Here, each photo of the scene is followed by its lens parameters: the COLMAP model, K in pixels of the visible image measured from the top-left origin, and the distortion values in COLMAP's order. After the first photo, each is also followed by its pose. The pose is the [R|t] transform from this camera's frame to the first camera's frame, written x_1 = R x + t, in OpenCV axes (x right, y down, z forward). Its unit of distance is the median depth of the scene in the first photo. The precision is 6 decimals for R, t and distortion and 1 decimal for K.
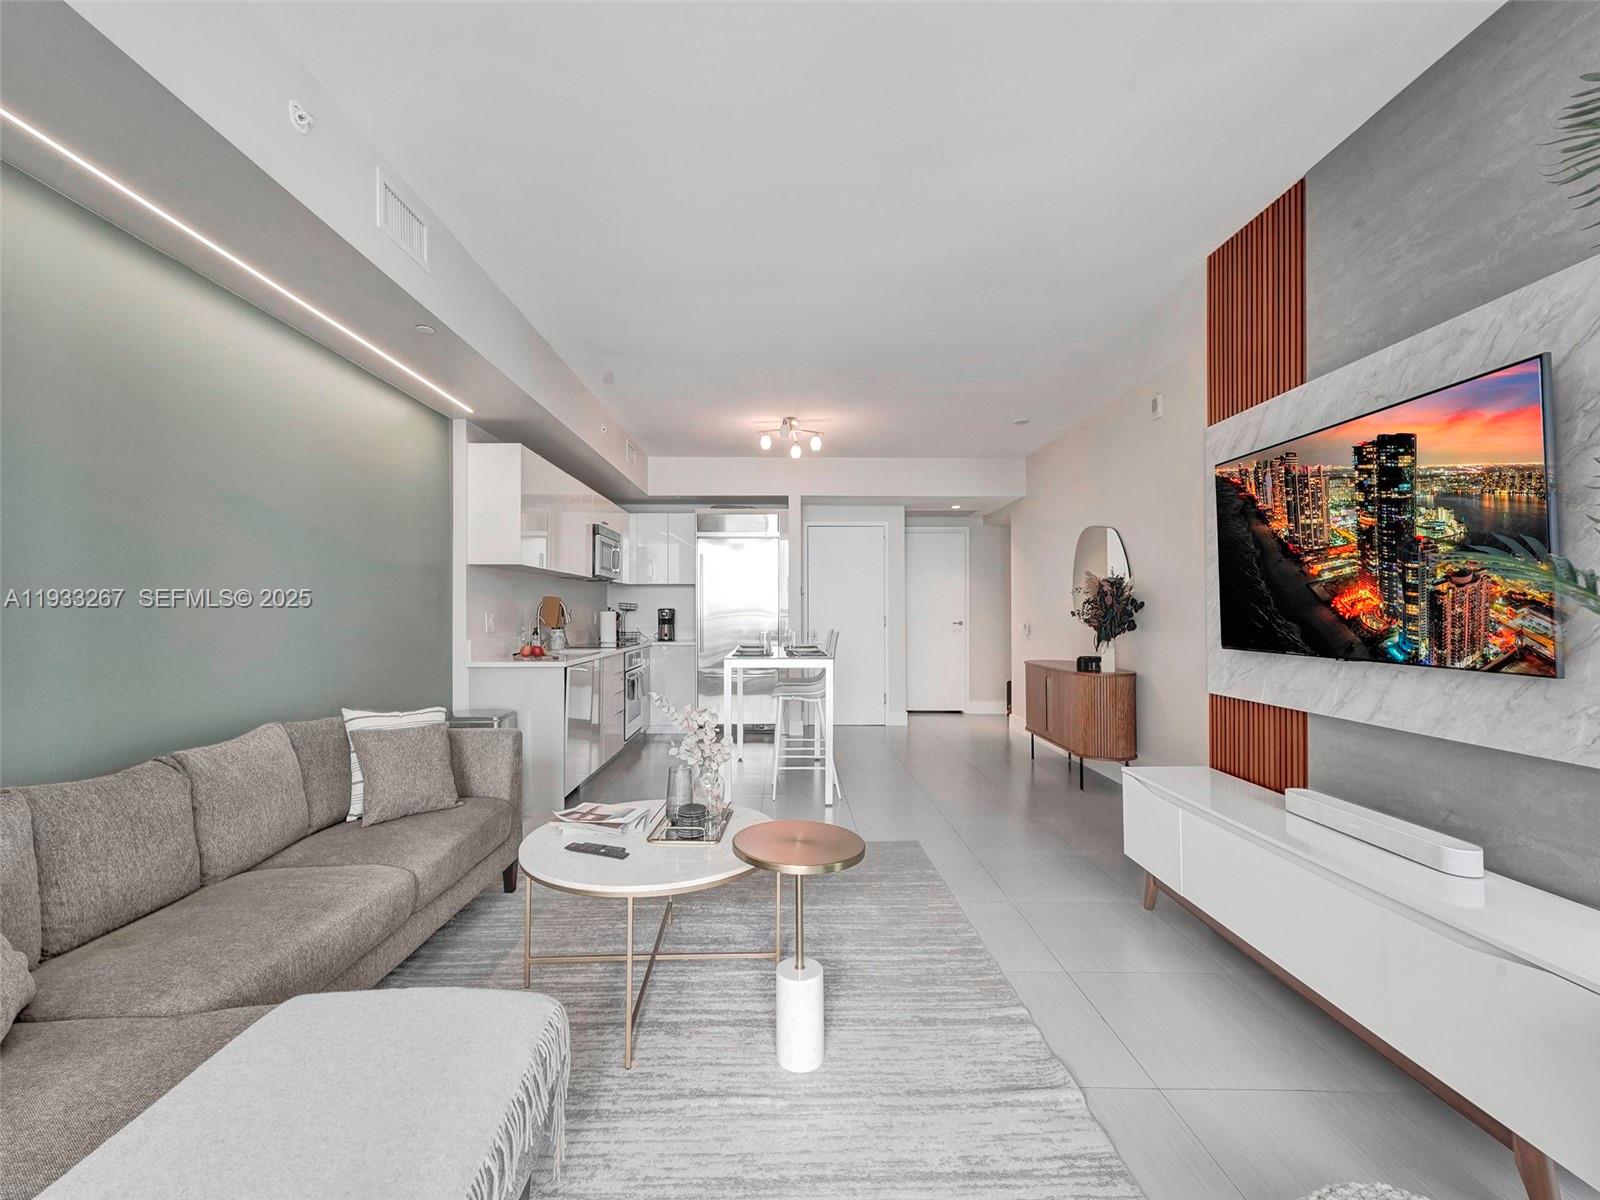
lens RADIAL K [[654.9, 0, 787.9], [0, 654.9, 602.5], [0, 0, 1]] dist [0.016490, 0.000271]
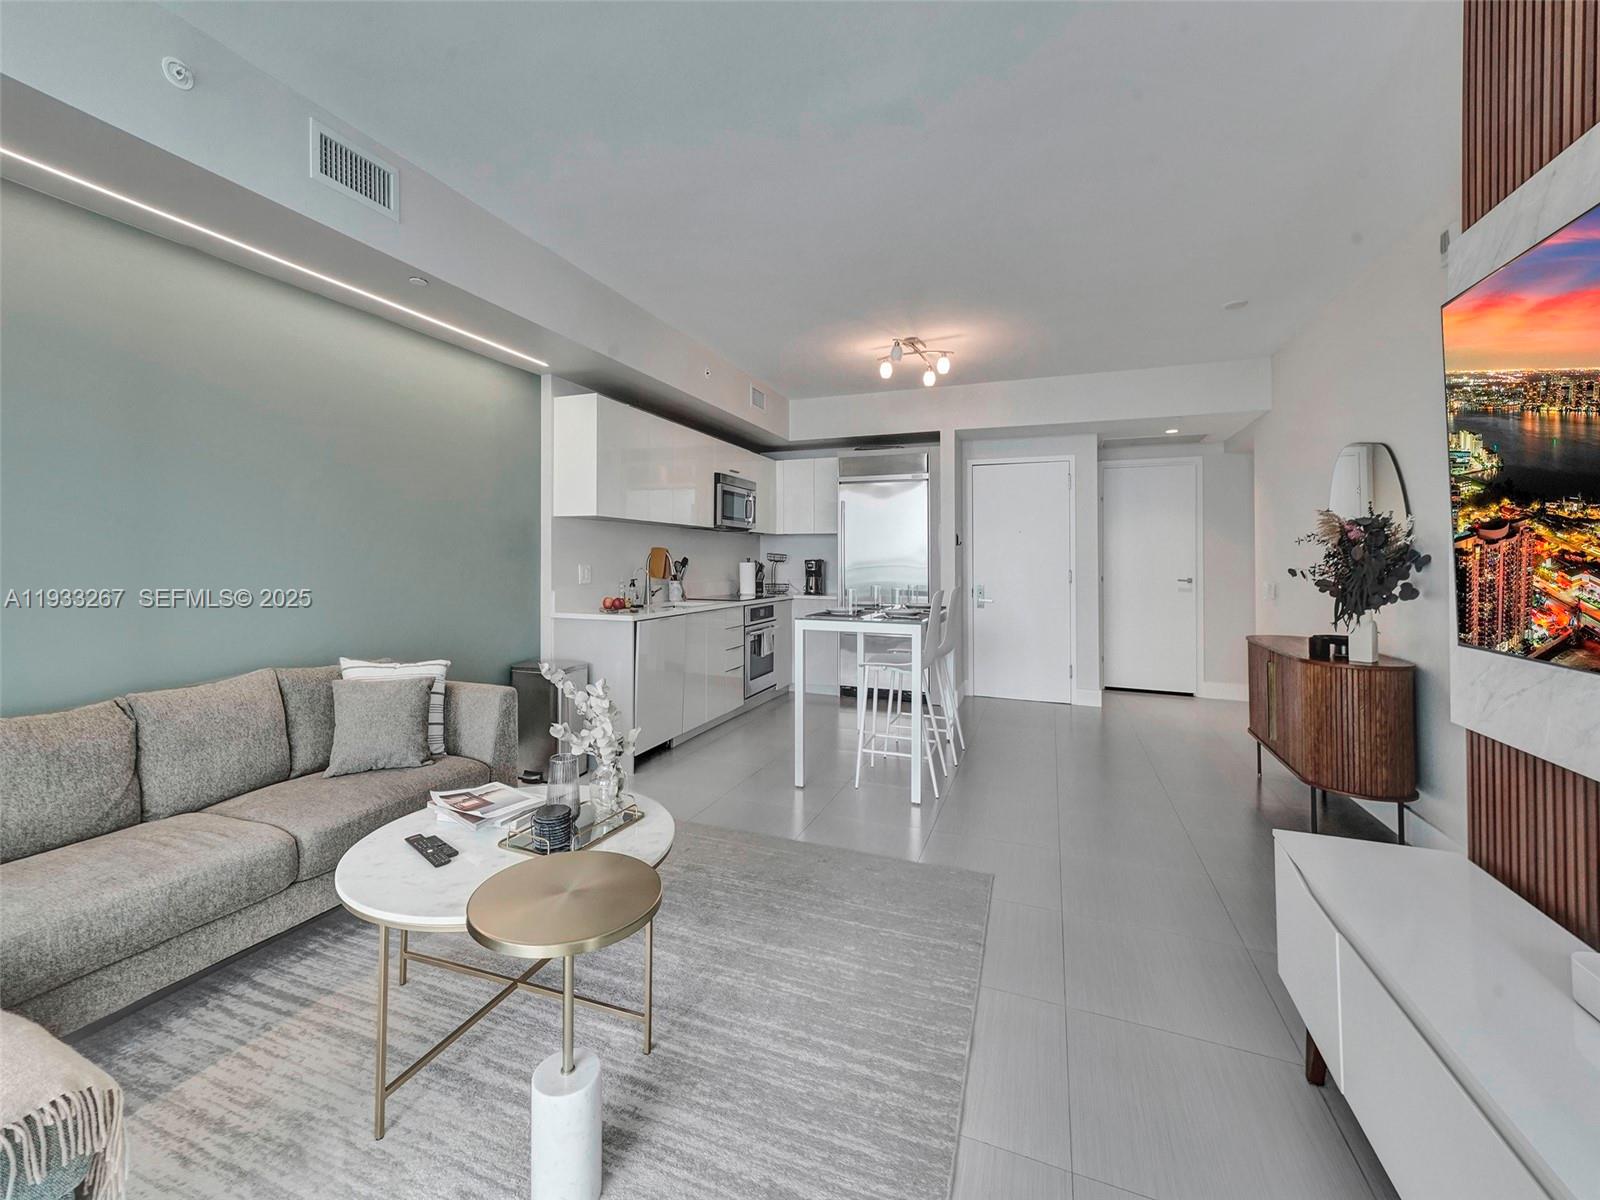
lens RADIAL K [[658.9, 0, 783.8], [0, 658.9, 550.7], [0, 0, 1]] dist [0.016075, 0.000033]
pose [[0.927512, 0.000751, -0.373792, 0.231013], [-0.001319, 0.999998, -0.001263, -0.004207], [0.373790, 0.001664, 0.927512, 0.189191]]
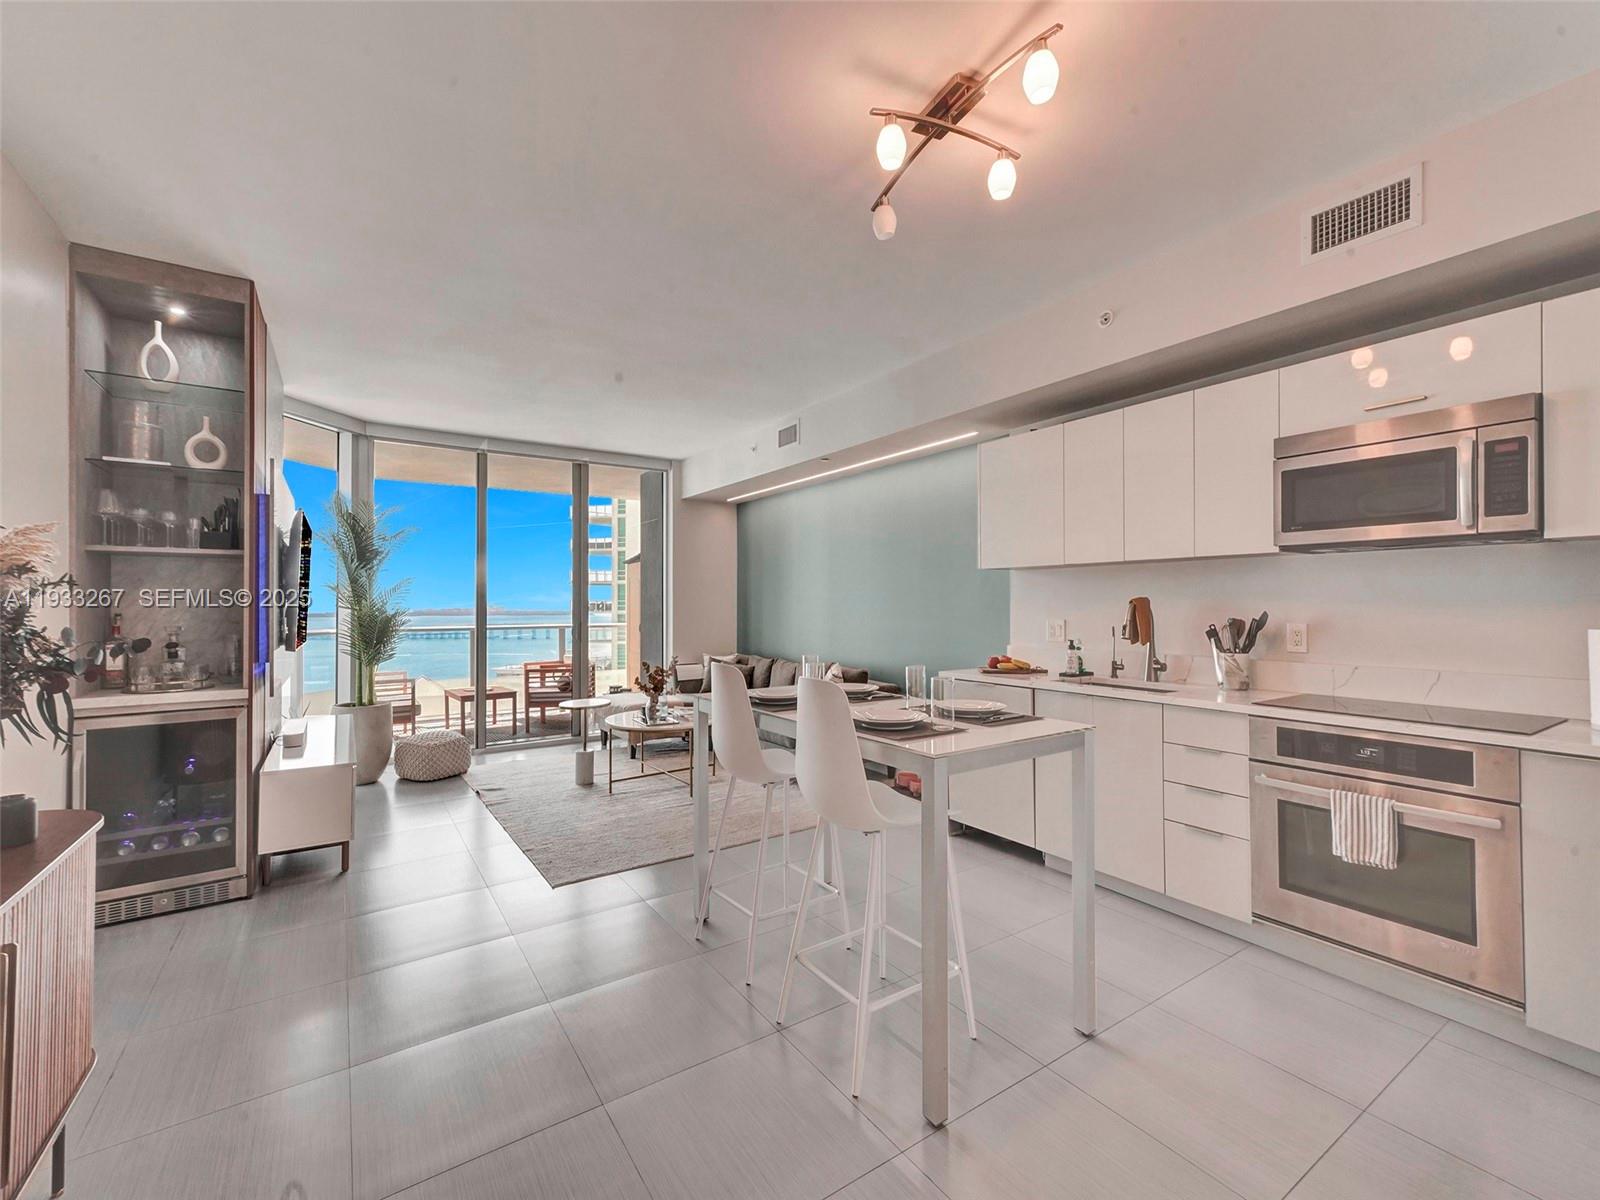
lens RADIAL K [[693.6, 0, 800.0], [0, 693.6, 600.0], [0, 0, 1]] dist [0.000096, 0.000030]
pose [[-0.829957, -0.003290, -0.557817, 0.393895], [0.009477, 0.999755, -0.019997, 0.004574], [0.557747, -0.021883, -0.829723, 1.750173]]
